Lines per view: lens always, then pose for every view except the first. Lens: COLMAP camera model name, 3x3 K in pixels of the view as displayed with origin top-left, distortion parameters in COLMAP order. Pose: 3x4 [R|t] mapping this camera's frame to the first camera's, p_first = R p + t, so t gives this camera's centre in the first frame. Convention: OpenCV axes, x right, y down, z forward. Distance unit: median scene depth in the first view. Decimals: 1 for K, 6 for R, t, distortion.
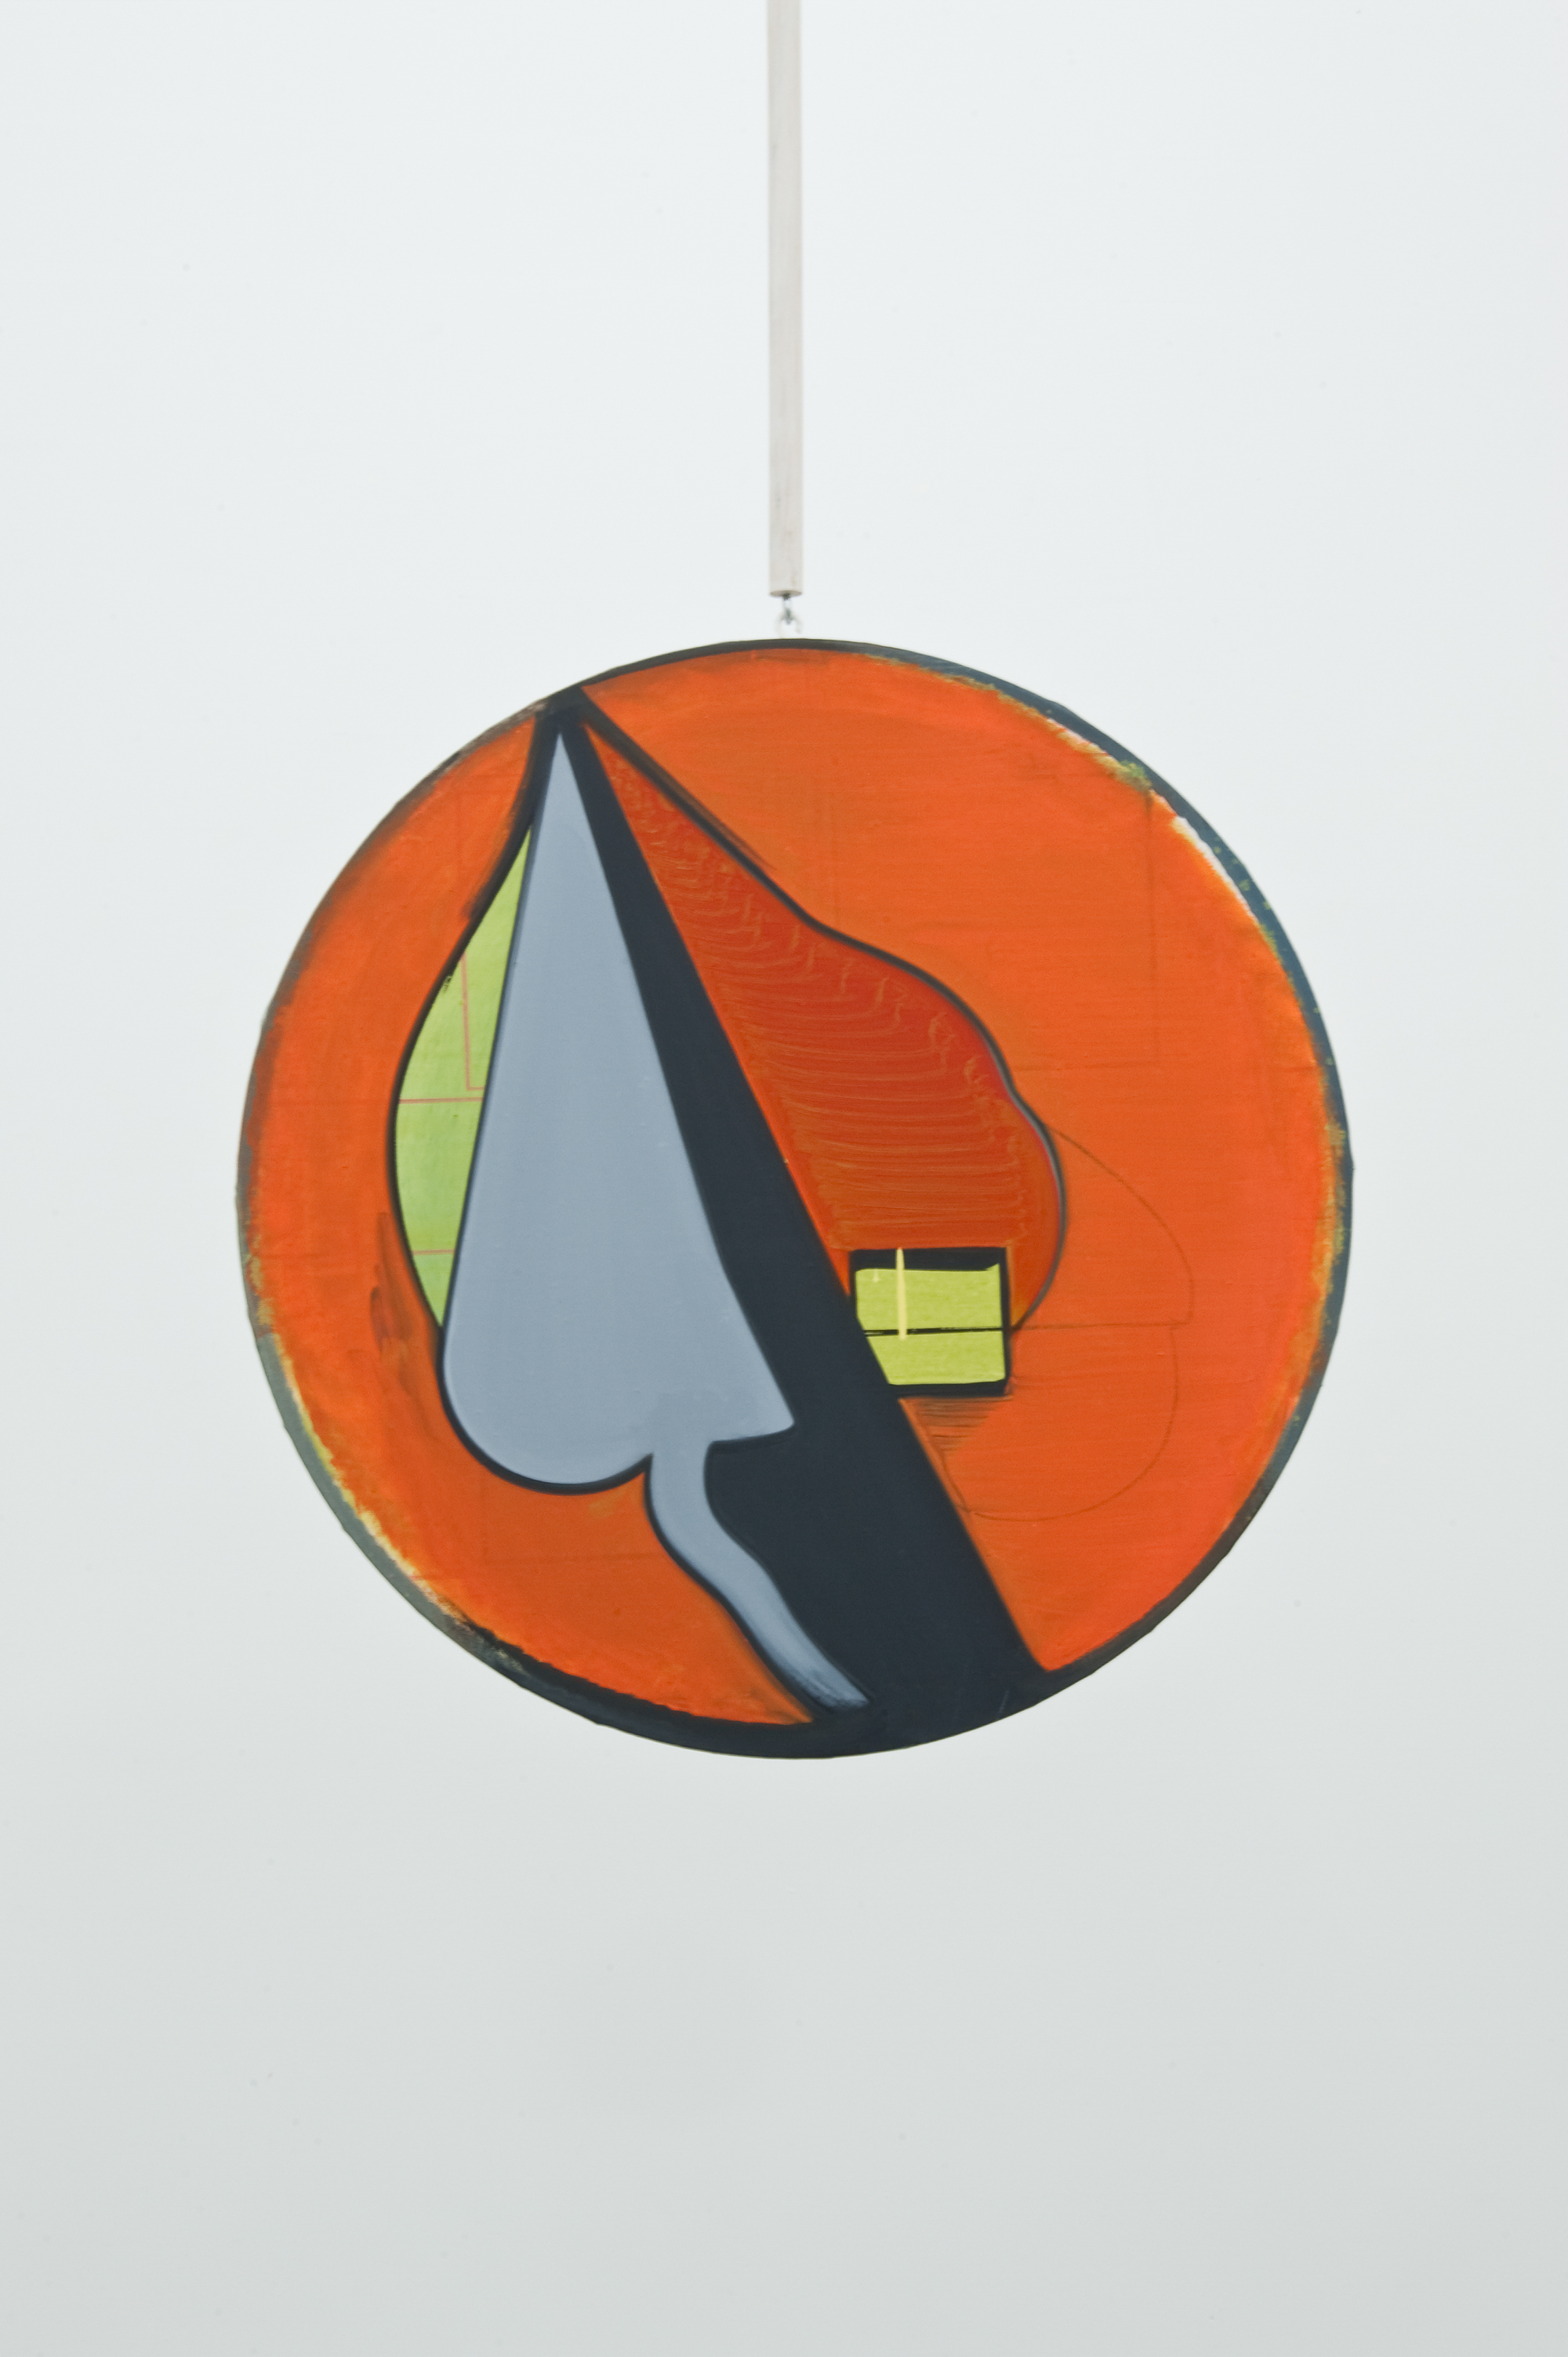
lens RADIAL K [[2943.6, 0, 787.1], [0, 2943.6, 1176.1], [0, 0, 1]] dist [-0.034828, 0.000000]
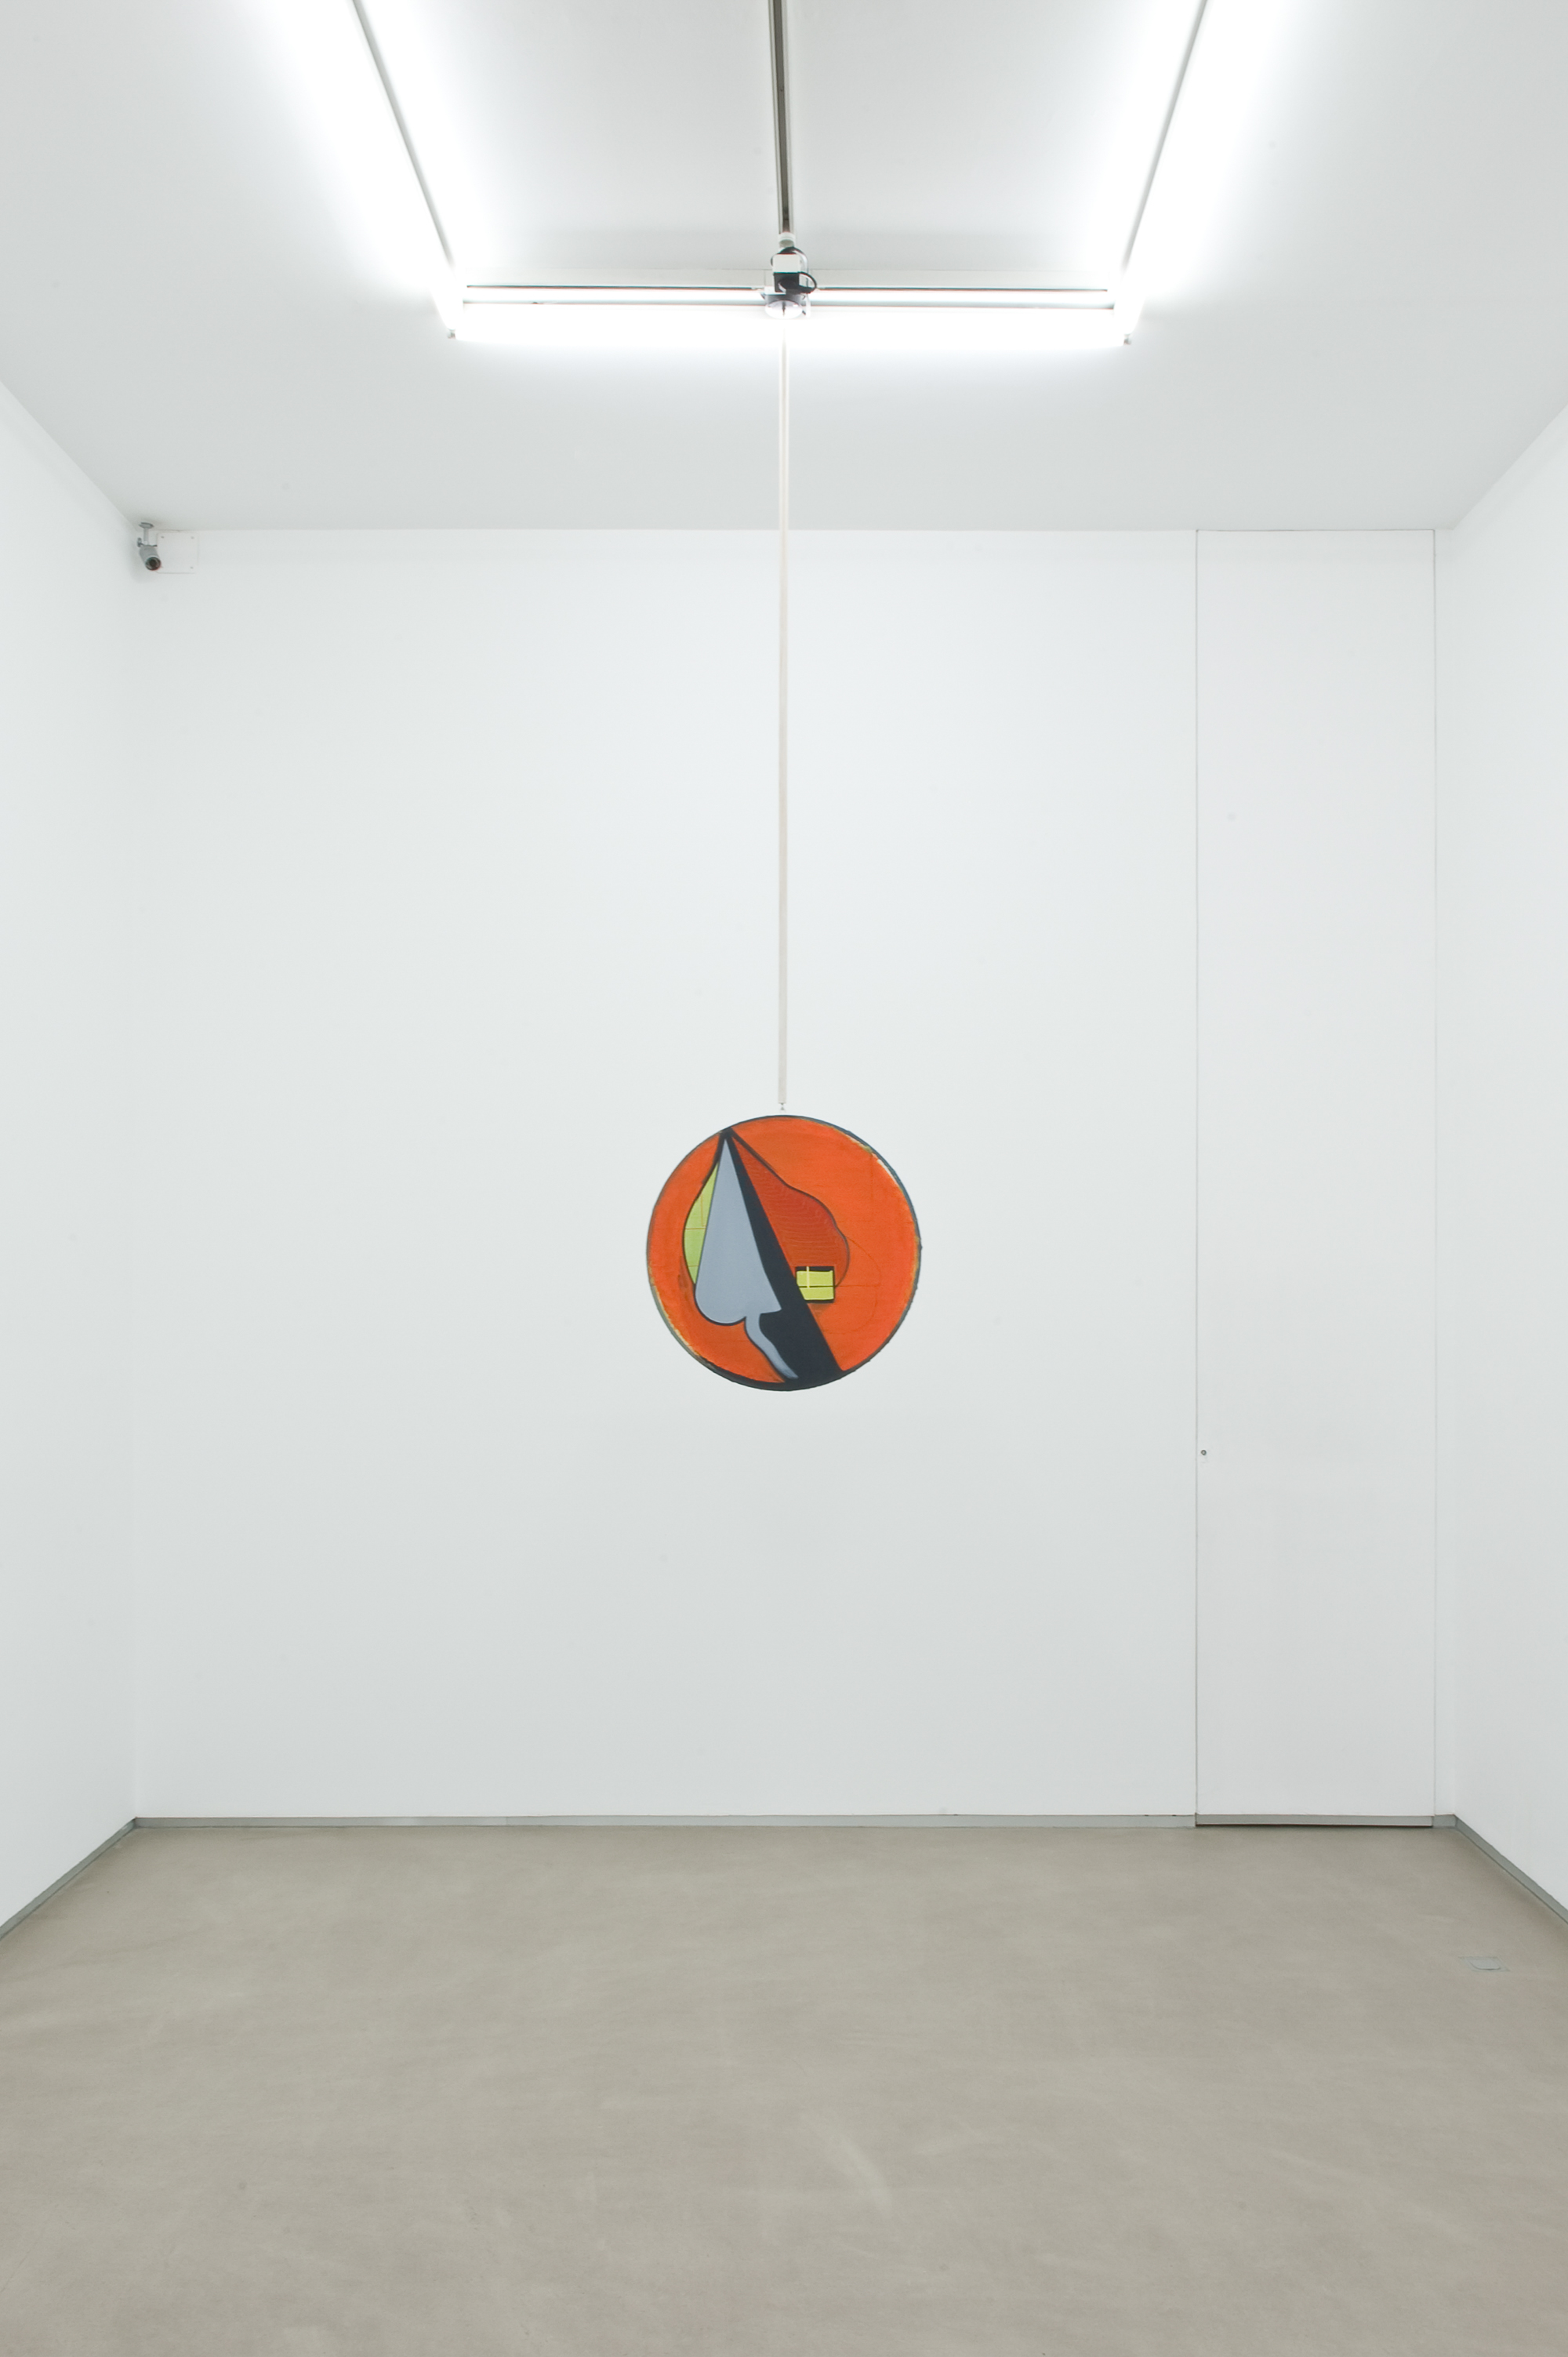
lens RADIAL K [[1622.7, 0, 776.1], [0, 1622.7, 1182.7], [0, 0, 1]] dist [0.000805, 0.000005]
pose [[0.999922, 0.012331, -0.001904, -0.002561], [-0.012320, 0.999908, 0.005695, -0.102717], [0.001974, -0.005671, 0.999982, -1.234257]]
